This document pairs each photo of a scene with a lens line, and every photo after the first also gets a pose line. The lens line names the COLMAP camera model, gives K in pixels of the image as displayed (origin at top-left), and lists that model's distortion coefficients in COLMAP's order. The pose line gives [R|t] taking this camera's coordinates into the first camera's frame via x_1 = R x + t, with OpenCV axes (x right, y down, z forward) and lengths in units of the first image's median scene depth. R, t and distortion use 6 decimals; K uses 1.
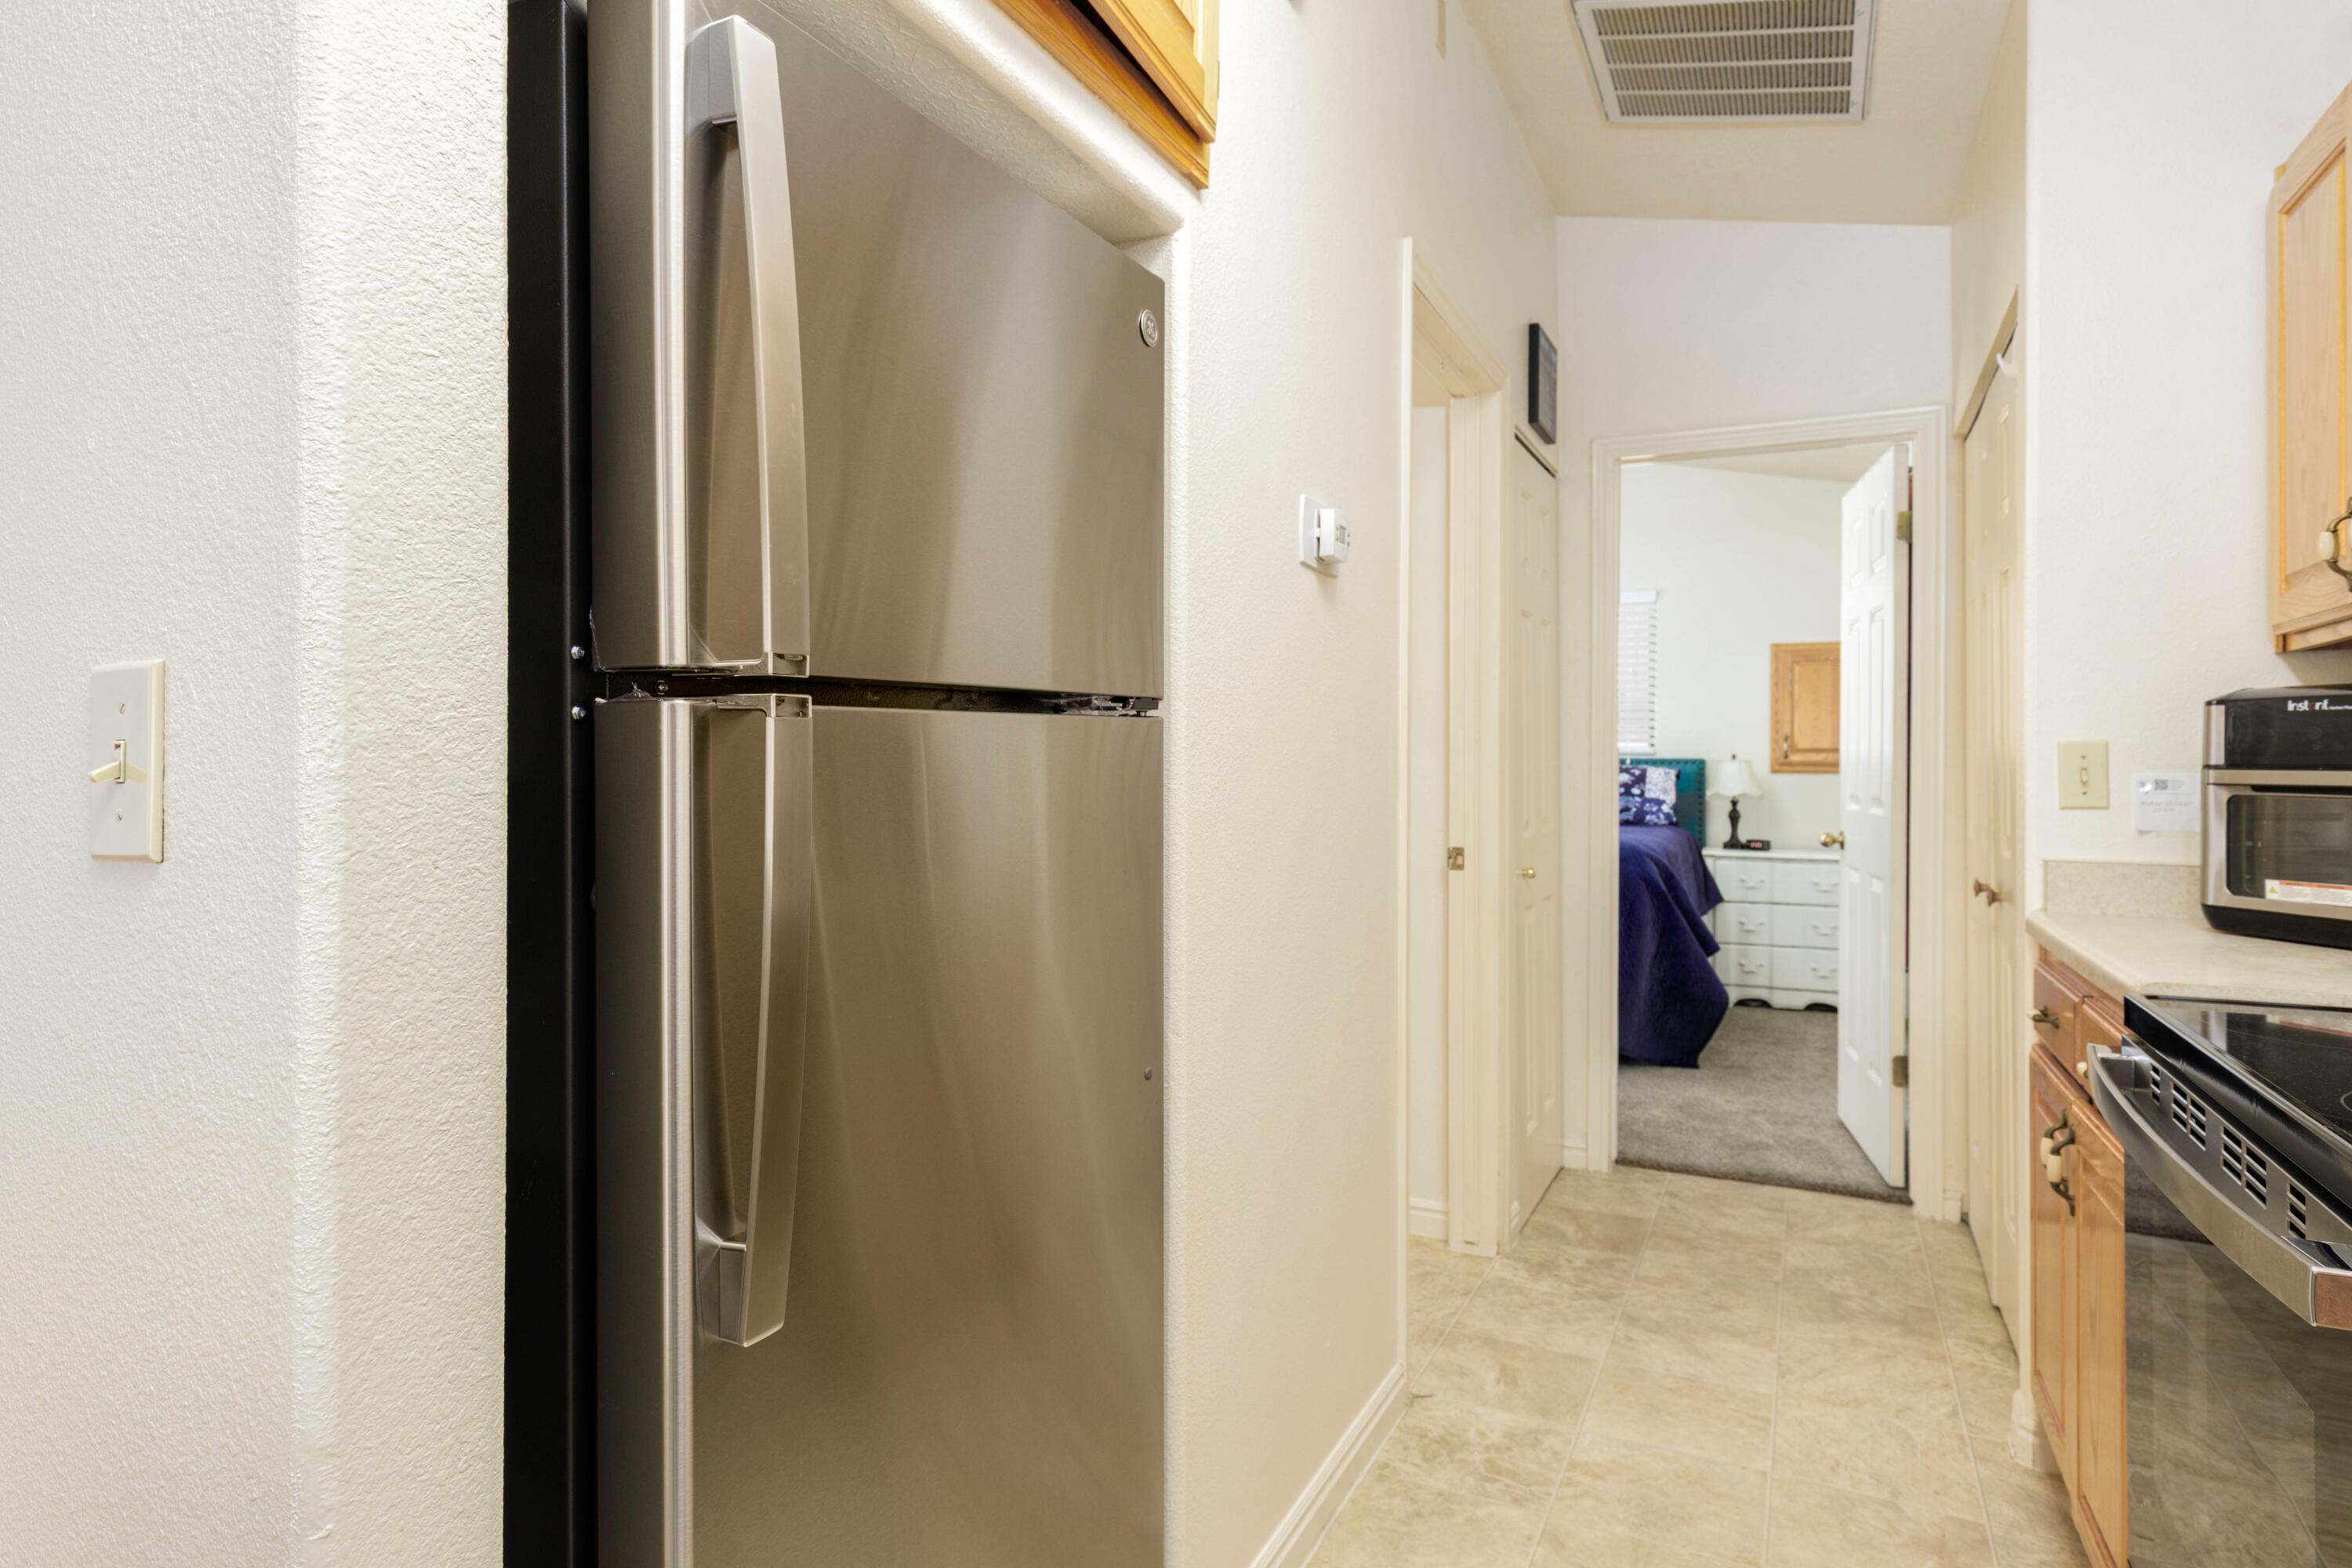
lens RADIAL K [[1313.0, 0, 1172.6], [0, 1313.0, 755.9], [0, 0, 1]] dist [0.006671, 0.002339]
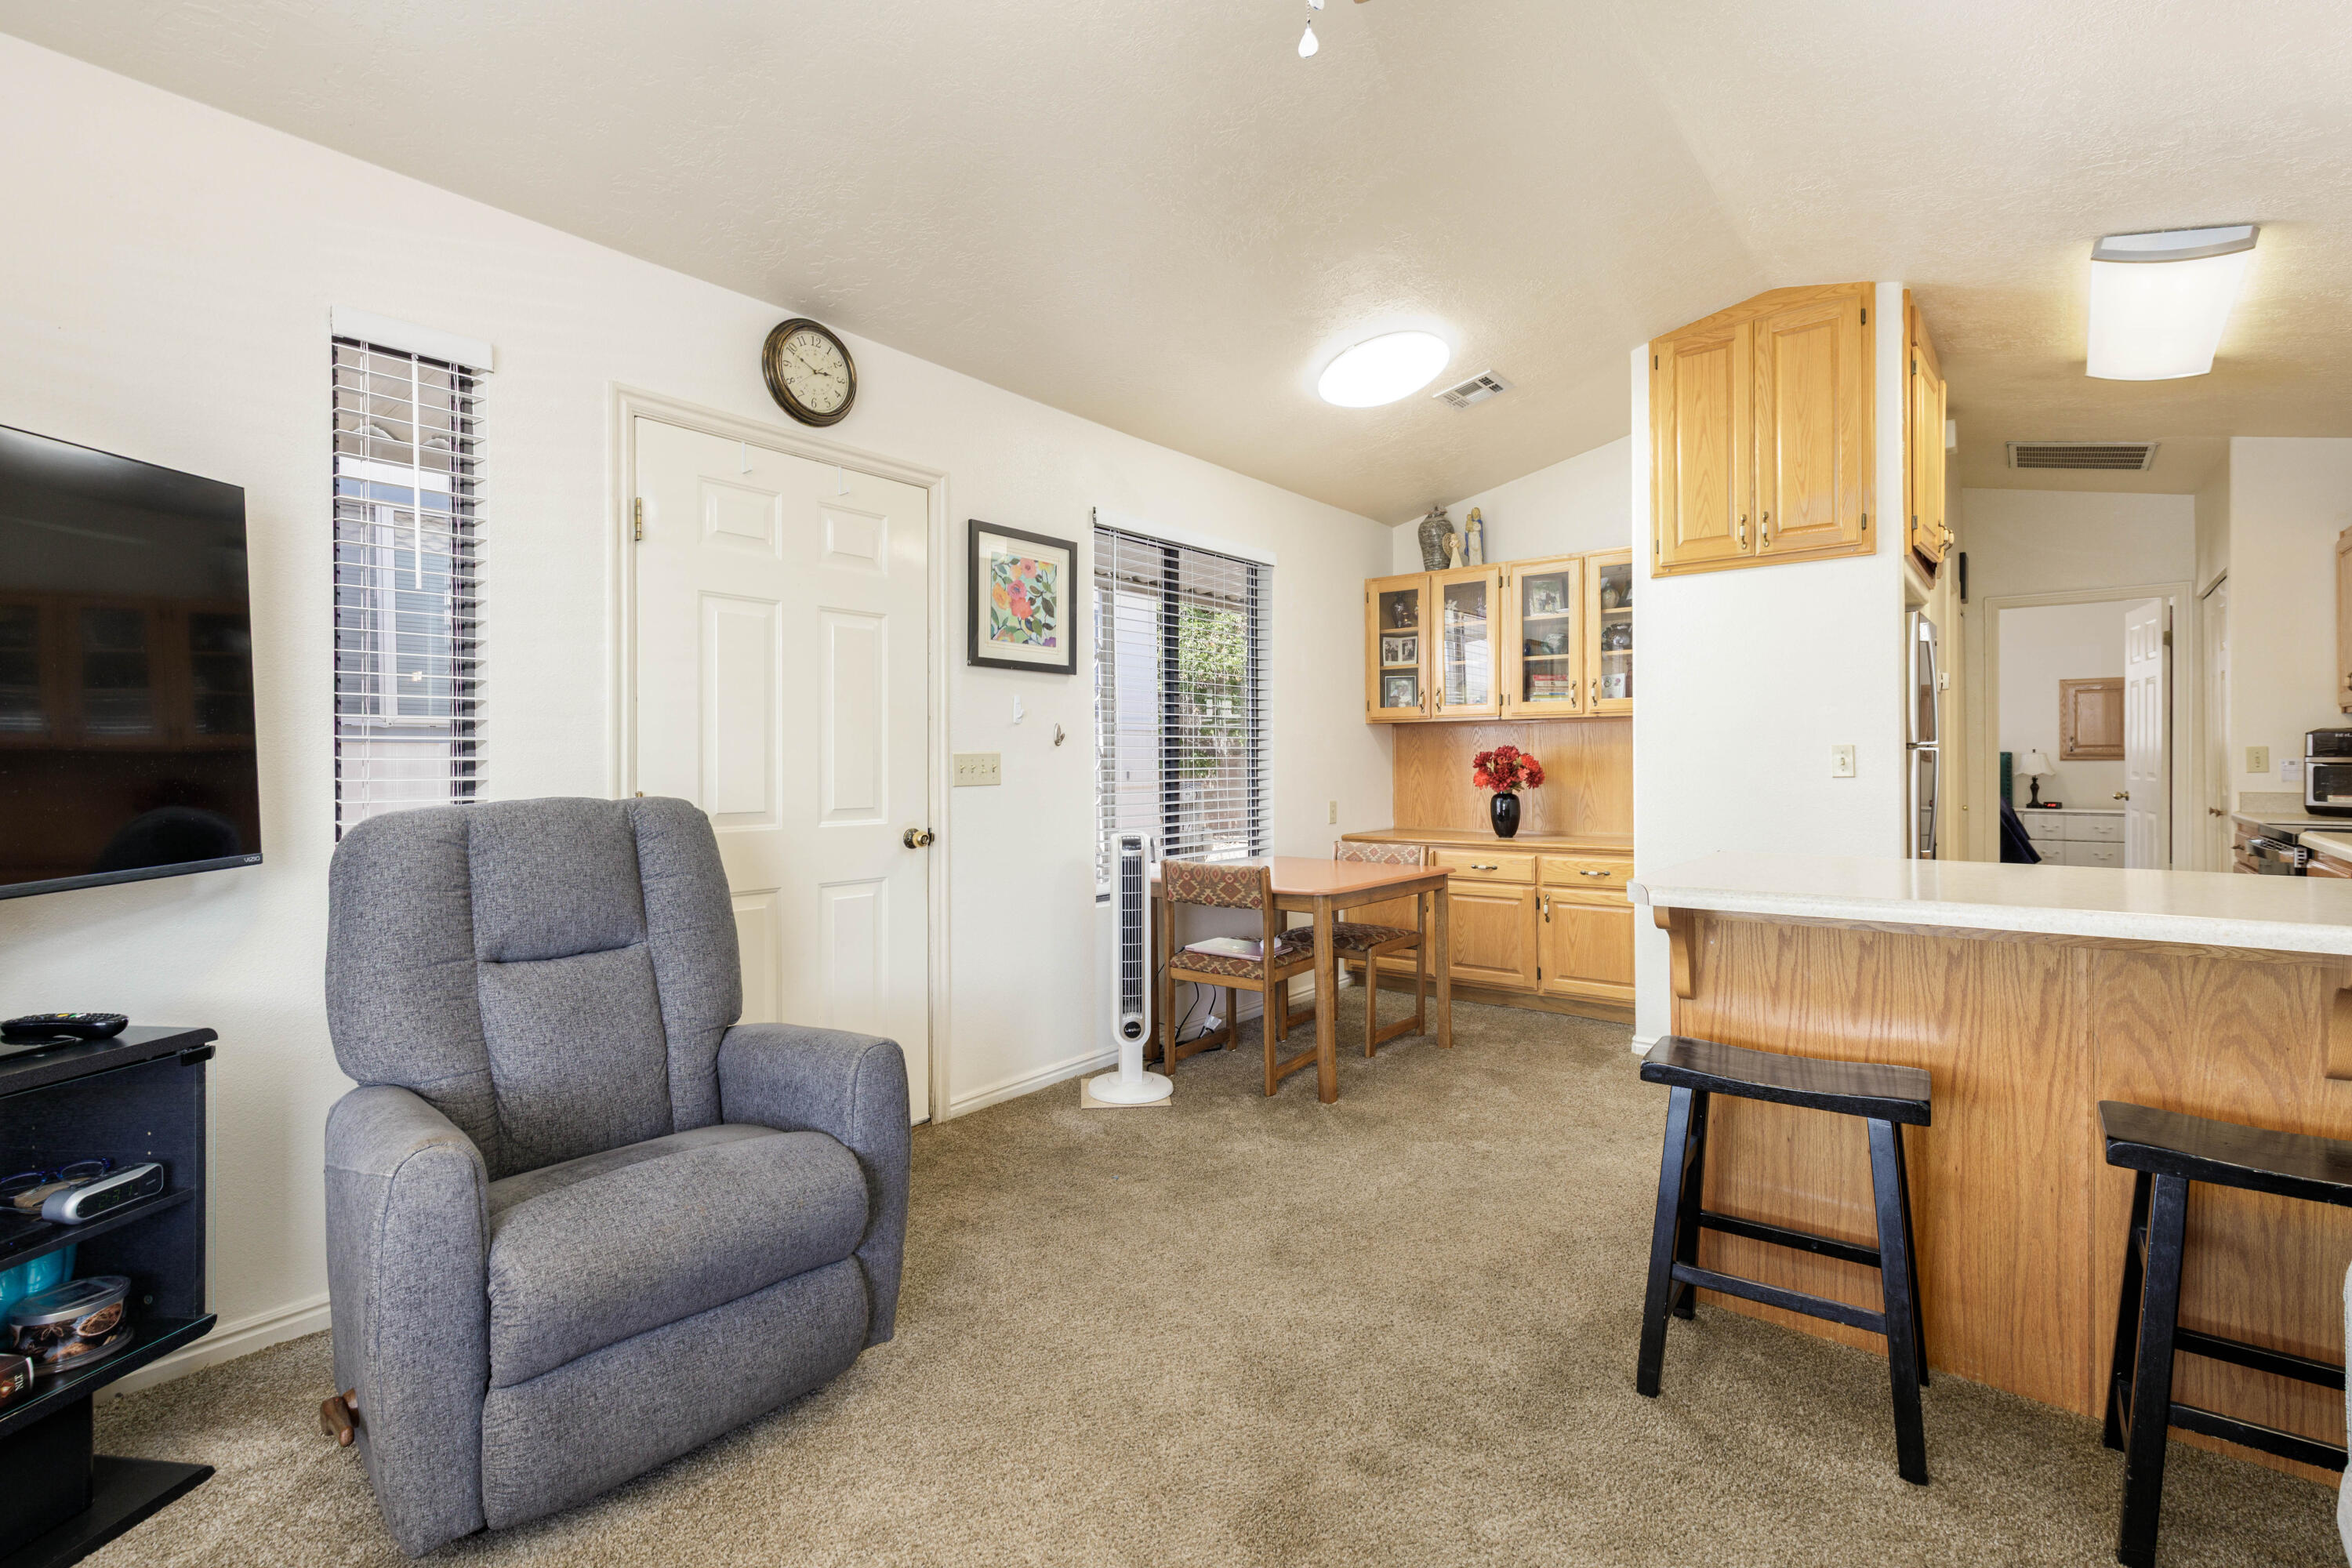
lens RADIAL K [[1062.4, 0, 1178.2], [0, 1062.4, 763.9], [0, 0, 1]] dist [0.000073, -0.000416]
pose [[0.974499, -0.009959, -0.224173, -0.580134], [0.012072, 0.999895, 0.008057, -0.012239], [0.224069, -0.010558, 0.974516, -0.963545]]
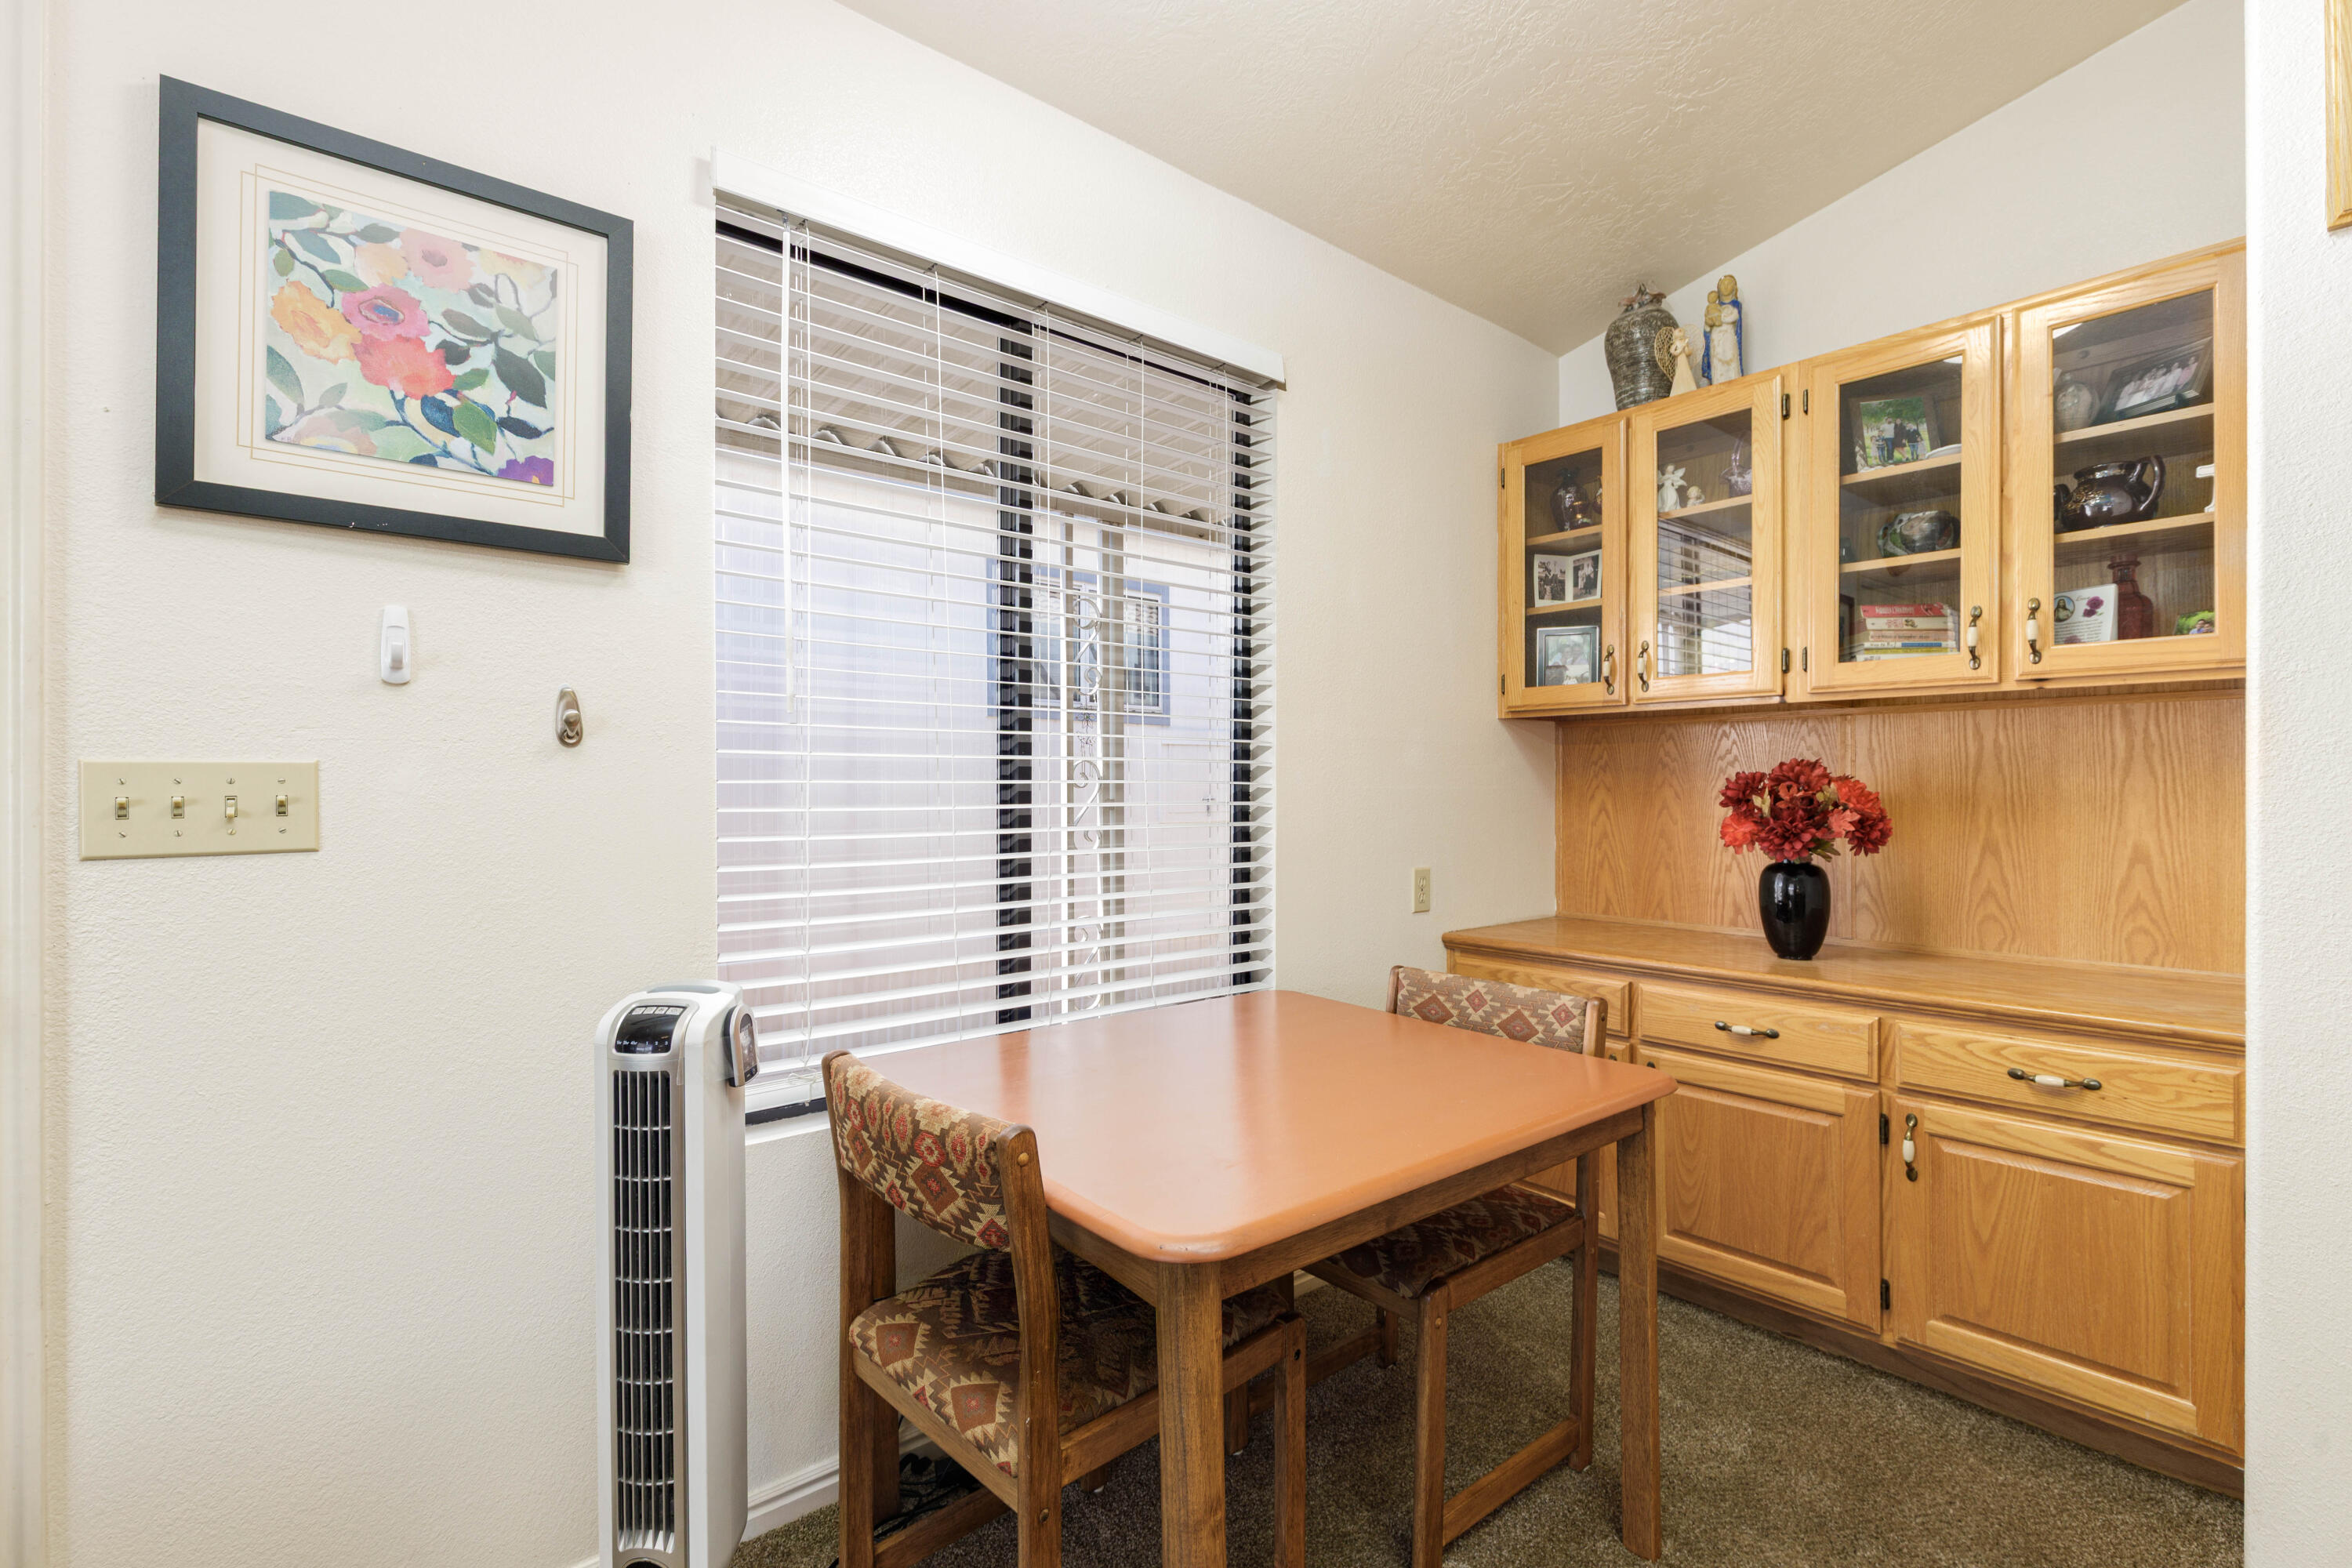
lens RADIAL K [[1059.3, 0, 1179.2], [0, 1059.3, 787.5], [0, 0, 1]] dist [-0.003068, -0.000397]
pose [[0.915631, -0.002451, -0.402012, -0.557083], [0.005404, 0.999966, 0.006212, -0.008558], [0.401983, -0.007860, 0.915614, -0.209721]]
